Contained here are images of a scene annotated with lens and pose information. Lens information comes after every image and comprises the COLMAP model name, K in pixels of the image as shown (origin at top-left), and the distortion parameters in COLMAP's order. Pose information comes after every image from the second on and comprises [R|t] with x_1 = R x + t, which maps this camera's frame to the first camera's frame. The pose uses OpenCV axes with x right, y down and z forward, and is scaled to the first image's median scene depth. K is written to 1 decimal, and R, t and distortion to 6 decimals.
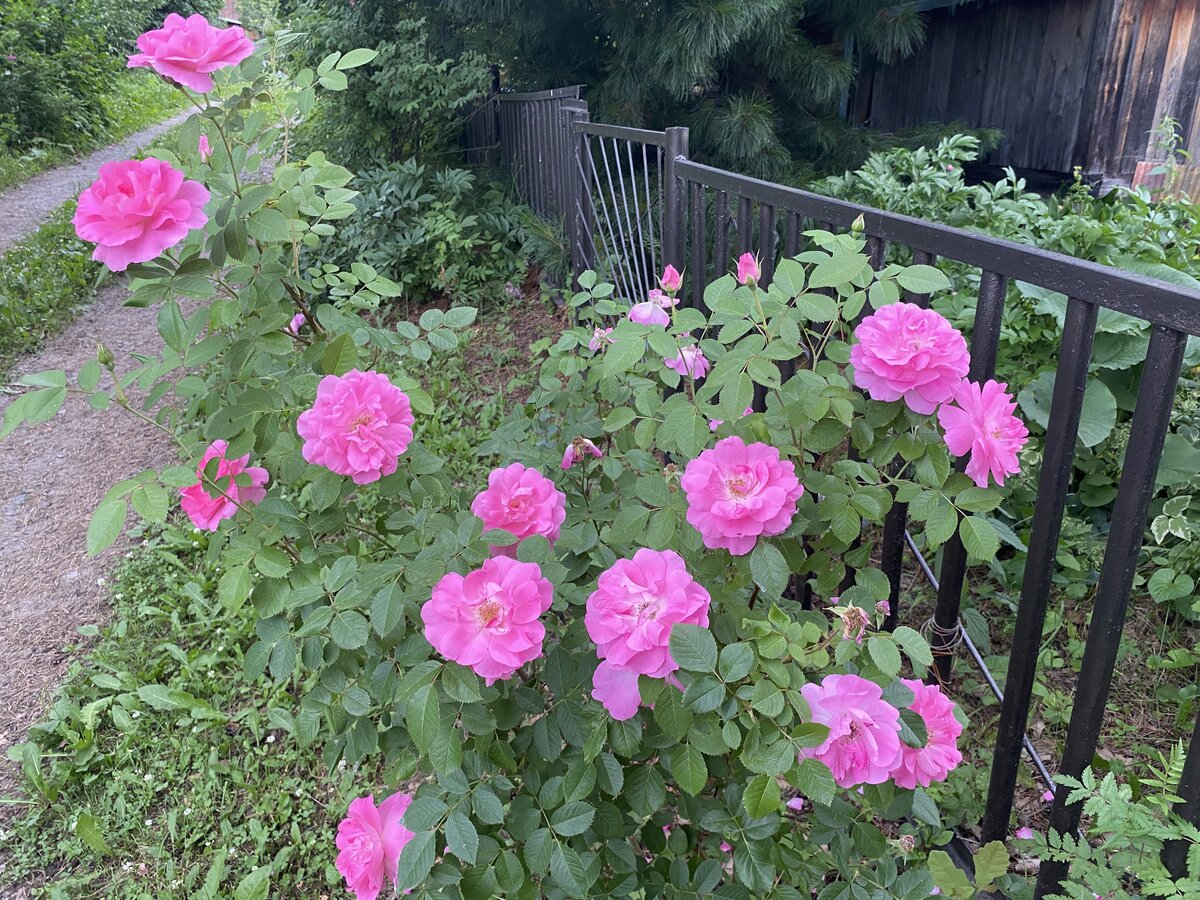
lens RADIAL K [[958.6, 0, 600.0], [0, 958.6, 450.0], [0, 0, 1]] dist [0.005048, -0.000242]
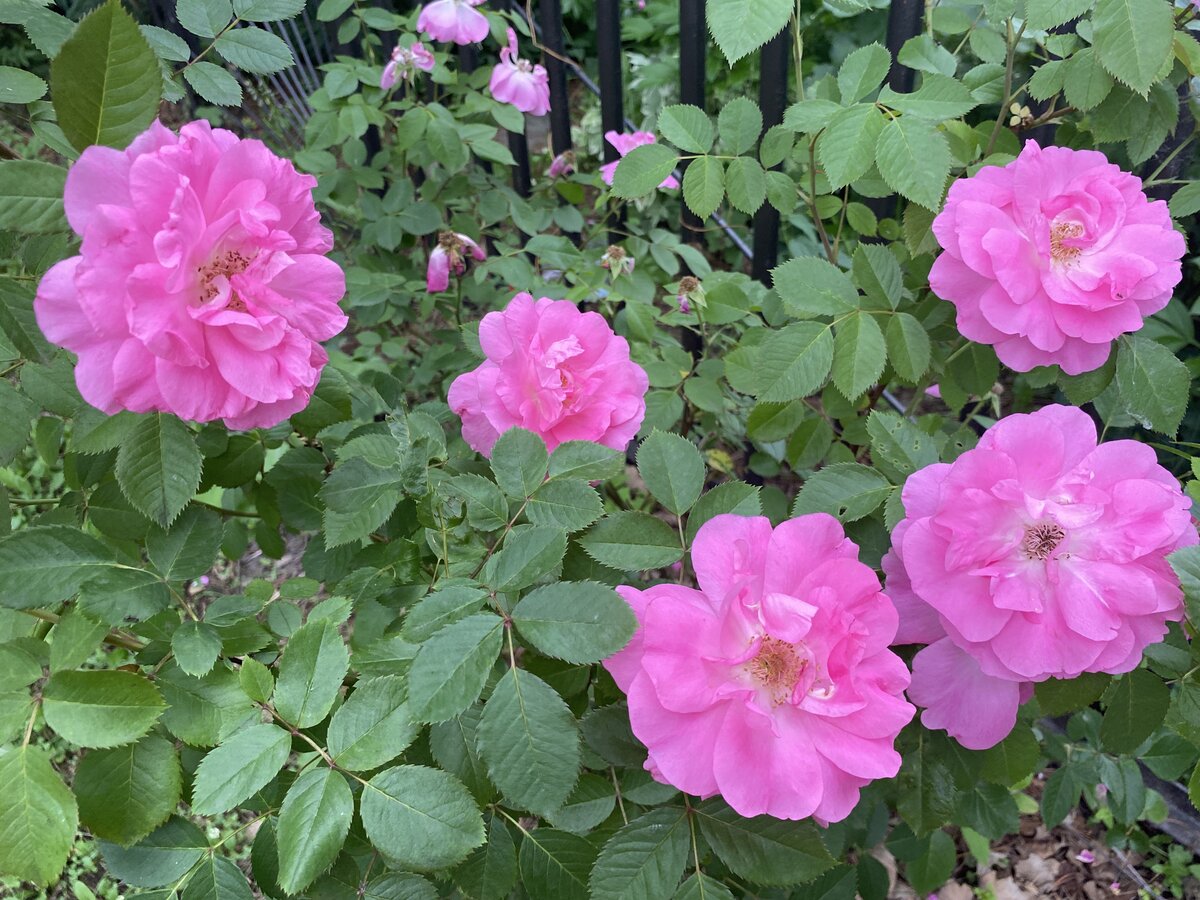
lens RADIAL K [[958.6, 0, 600.0], [0, 958.6, 450.0], [0, 0, 1]] dist [0.005048, -0.000242]
pose [[0.903205, -0.268223, 0.335078, -0.066715], [0.186542, 0.948410, 0.256359, -0.007812], [-0.386553, -0.169038, 0.906644, 0.155855]]
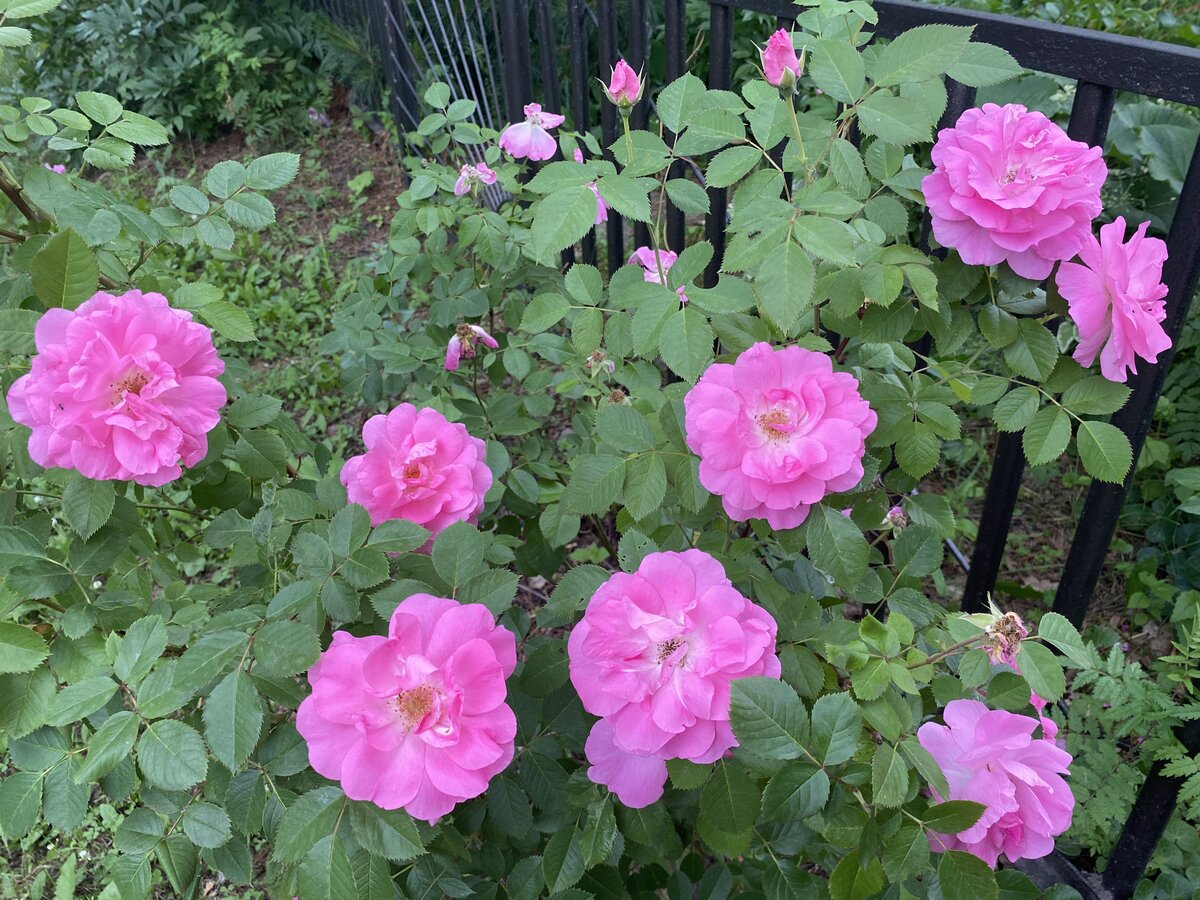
lens RADIAL K [[959.3, 0, 604.5], [0, 959.3, 452.5], [0, 0, 1]] dist [-0.029675, 0.016194]
pose [[0.979294, -0.122596, 0.161100, -0.018034], [0.090765, 0.977207, 0.191905, -0.018607], [-0.180955, -0.173309, 0.968101, 0.102474]]
